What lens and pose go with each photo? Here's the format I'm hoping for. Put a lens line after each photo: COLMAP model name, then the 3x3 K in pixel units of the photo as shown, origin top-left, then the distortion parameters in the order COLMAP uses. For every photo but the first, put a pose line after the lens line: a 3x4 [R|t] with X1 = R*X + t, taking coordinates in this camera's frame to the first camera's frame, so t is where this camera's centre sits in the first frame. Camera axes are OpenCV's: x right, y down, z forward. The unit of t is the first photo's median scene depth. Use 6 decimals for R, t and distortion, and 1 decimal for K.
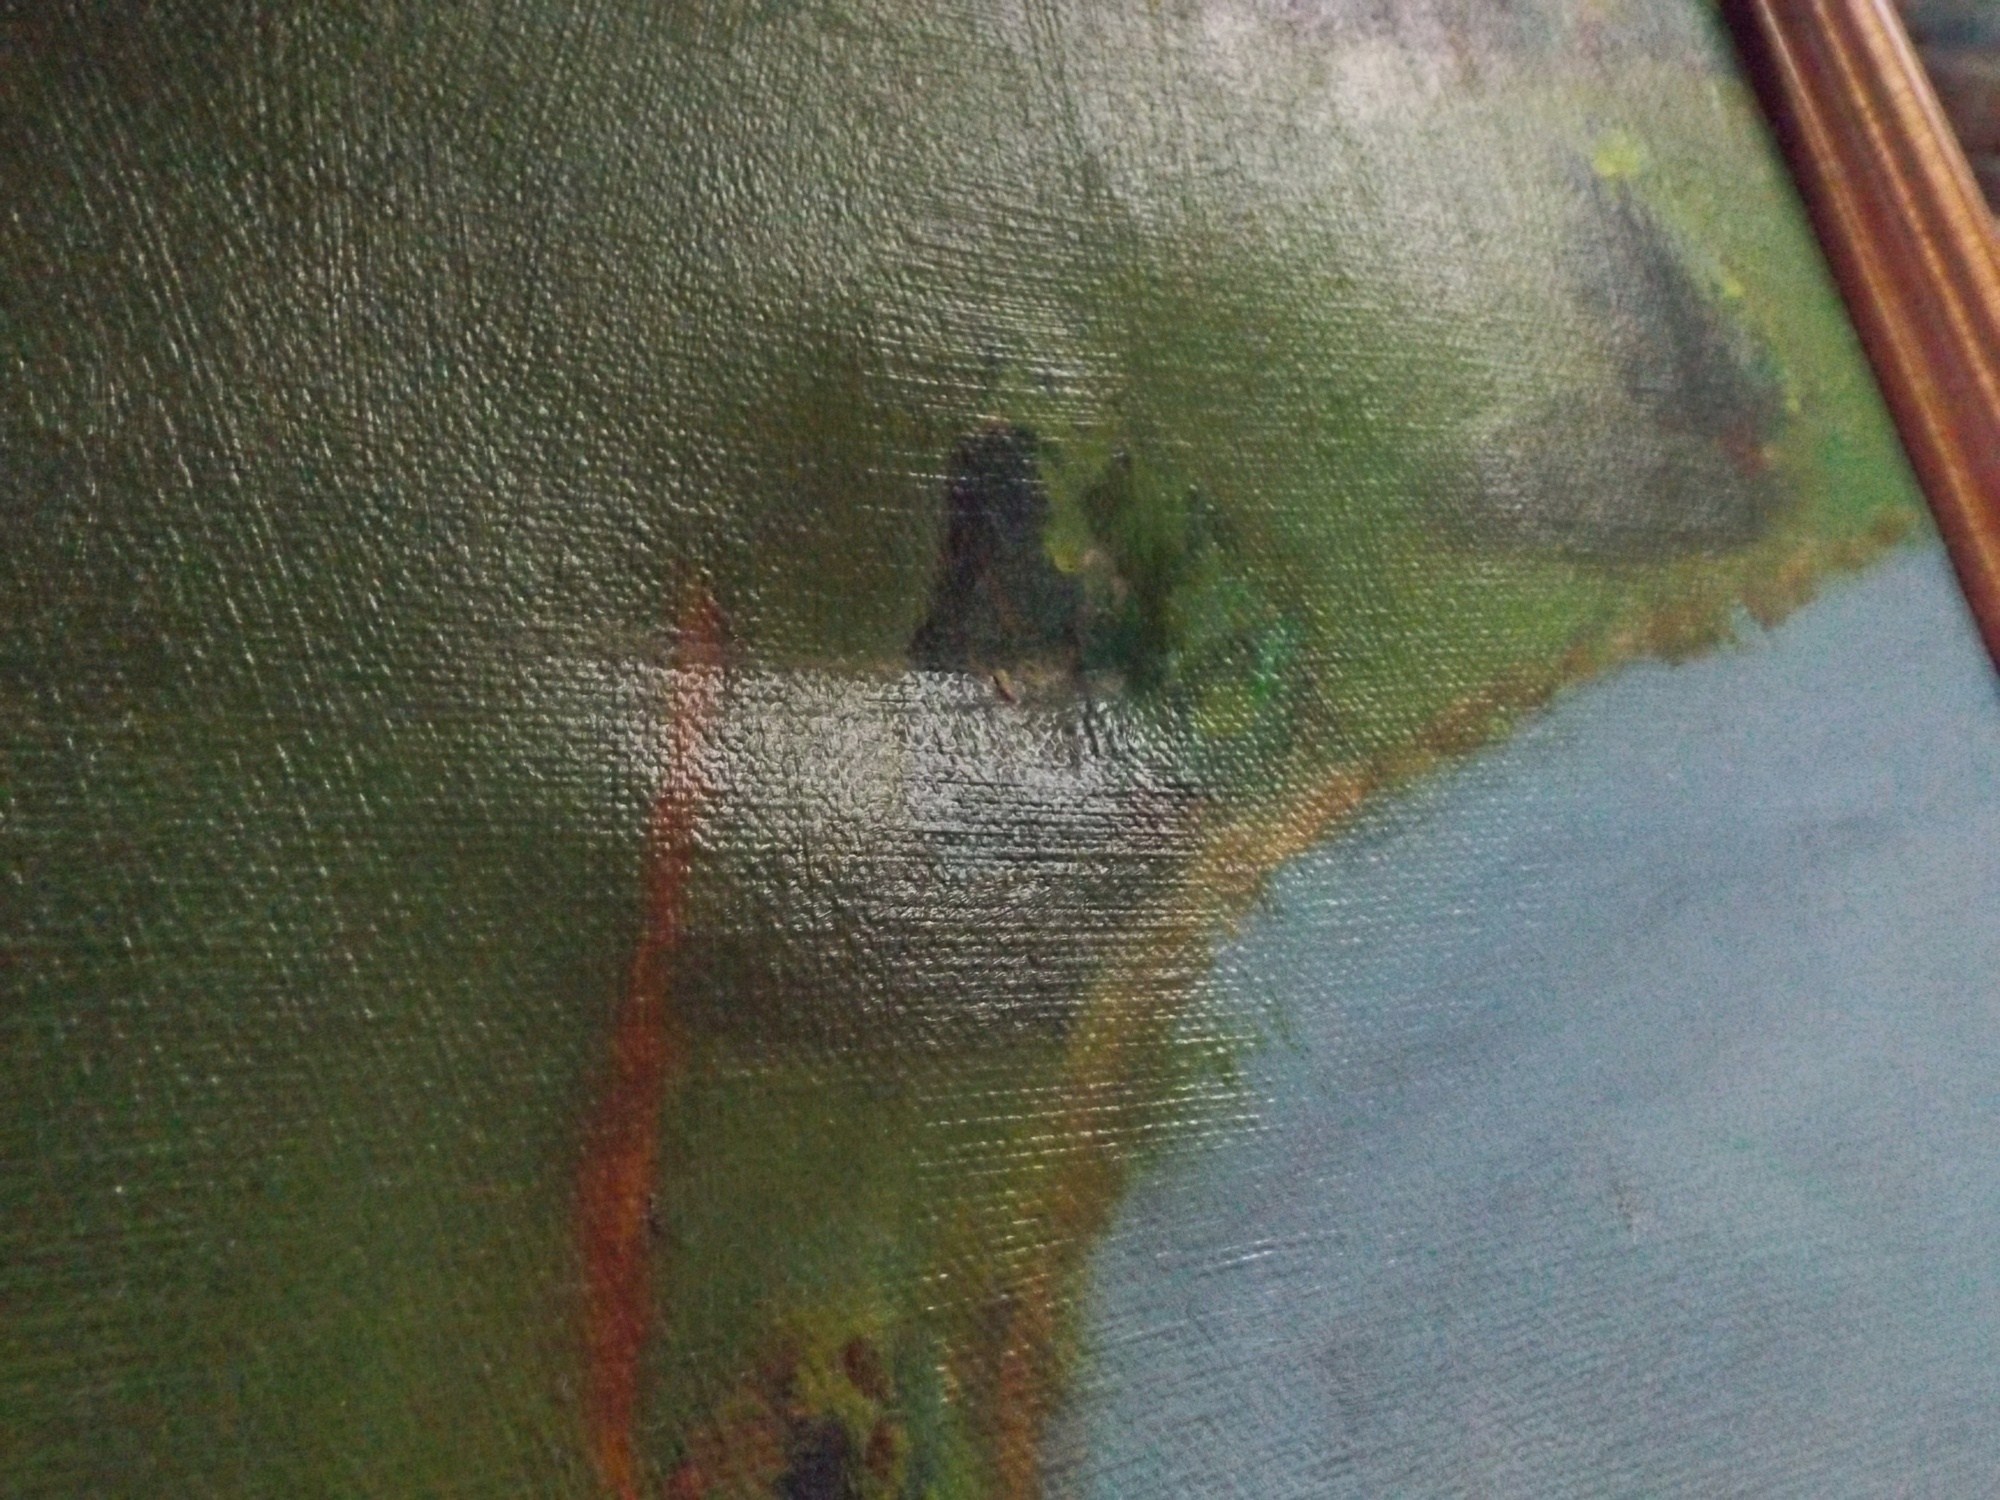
lens RADIAL K [[1394.6, 0, 988.4], [0, 1394.6, 743.4], [0, 0, 1]] dist [0.009275, 0.001161]
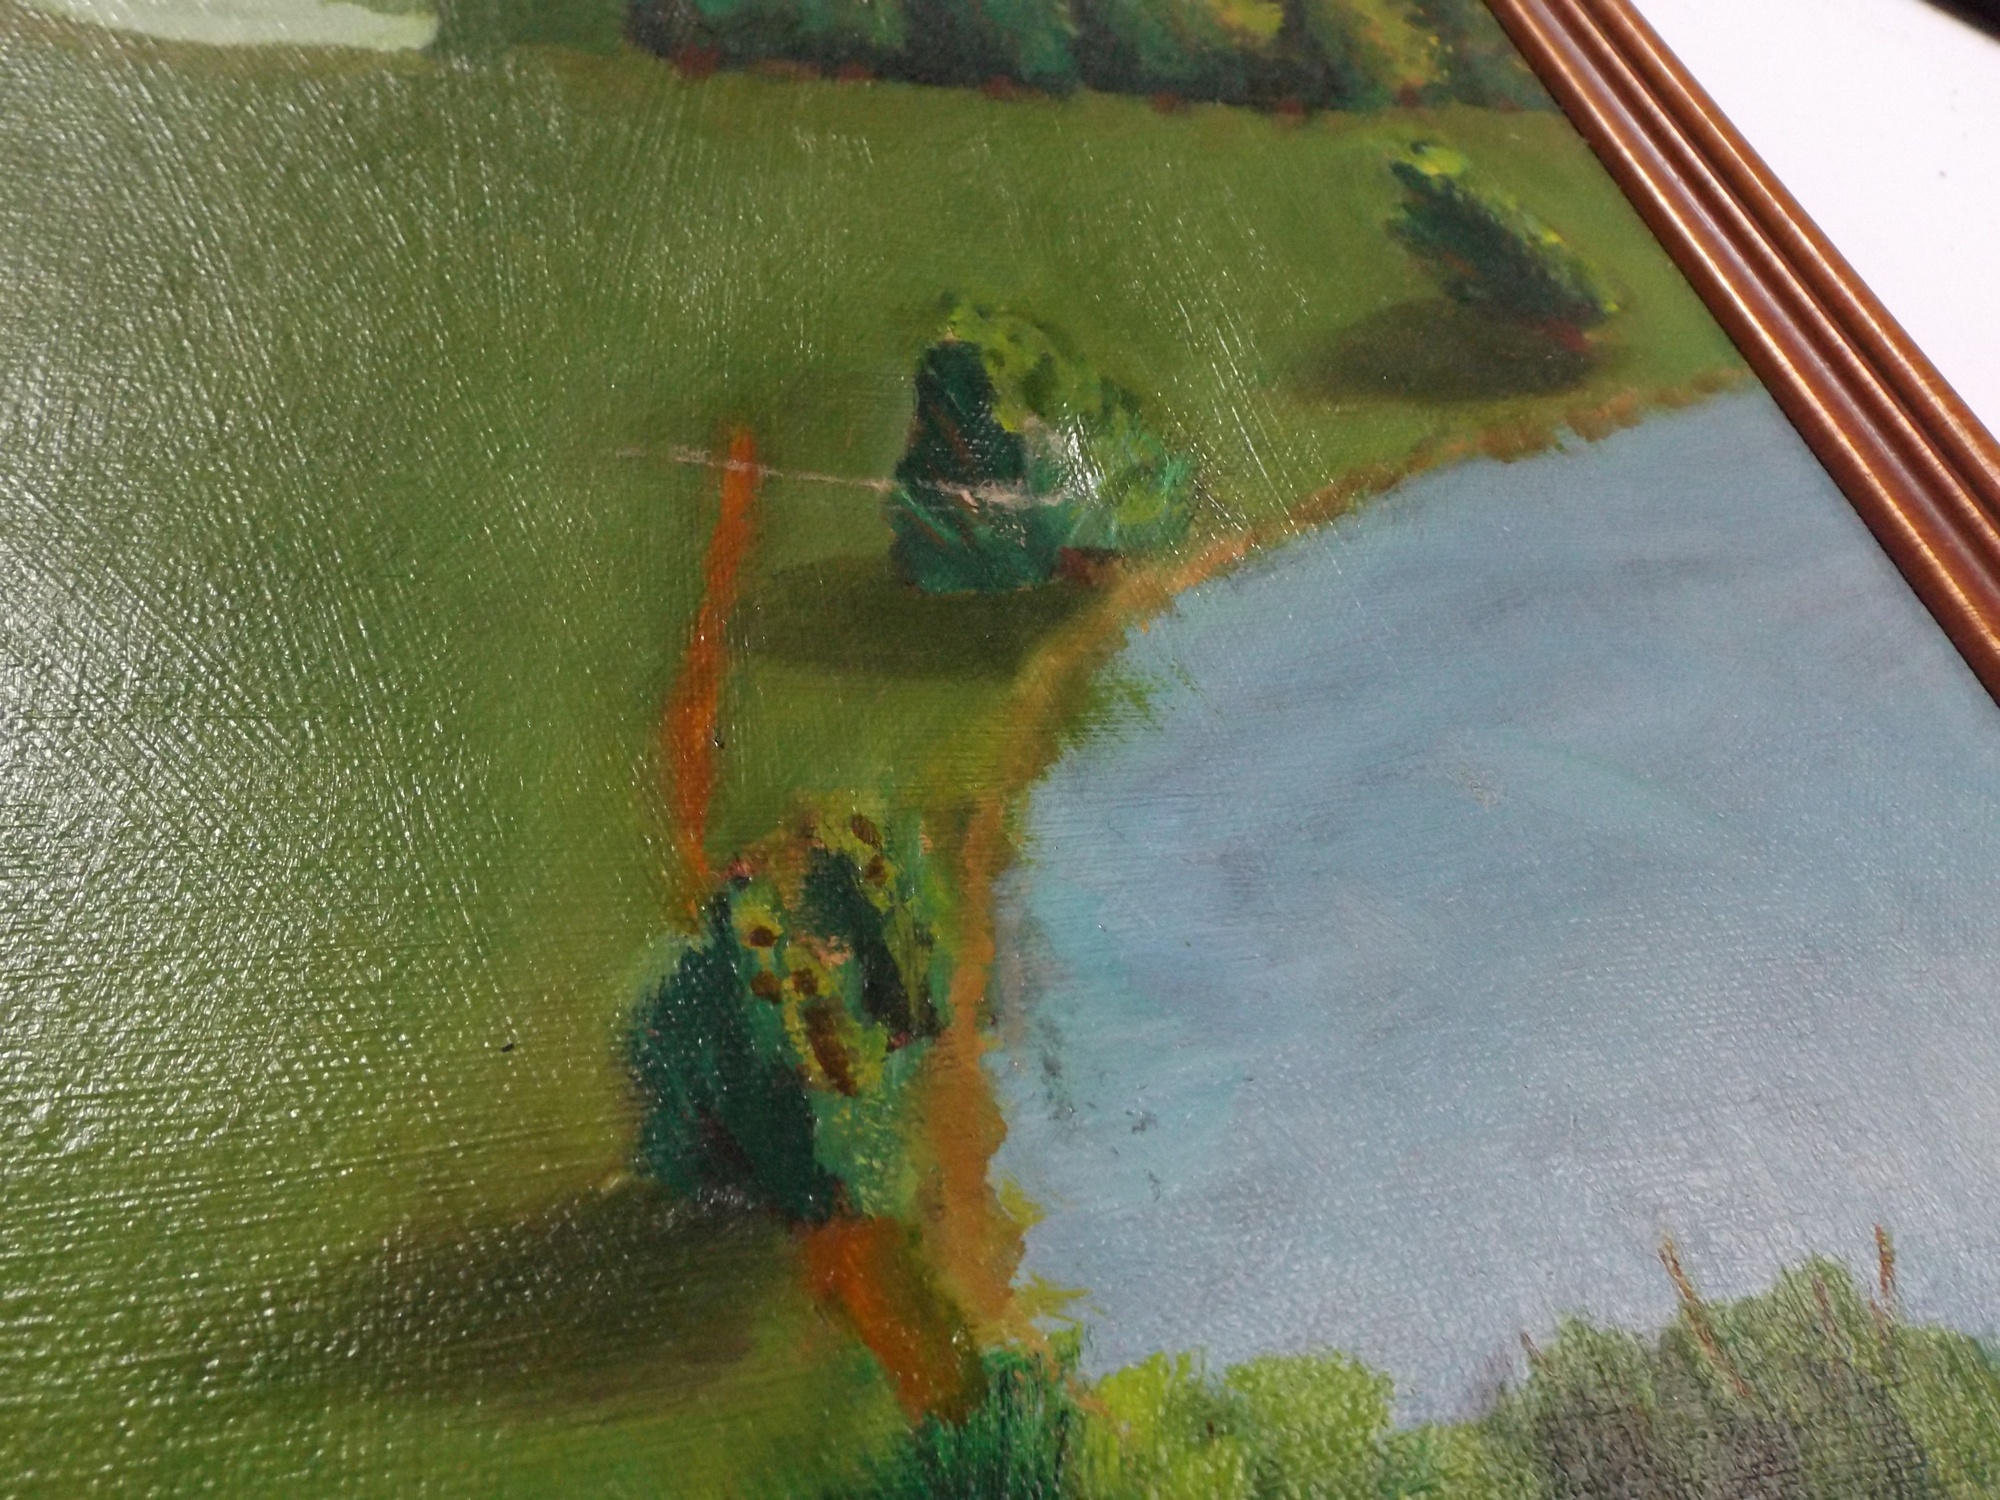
lens RADIAL K [[1394.6, 0, 988.4], [0, 1394.6, 743.4], [0, 0, 1]] dist [0.009275, 0.001161]
pose [[0.986003, -0.126887, -0.108154, 0.145886], [0.099992, 0.969123, -0.225395, 0.494012], [0.133414, 0.211426, 0.968246, -0.283304]]
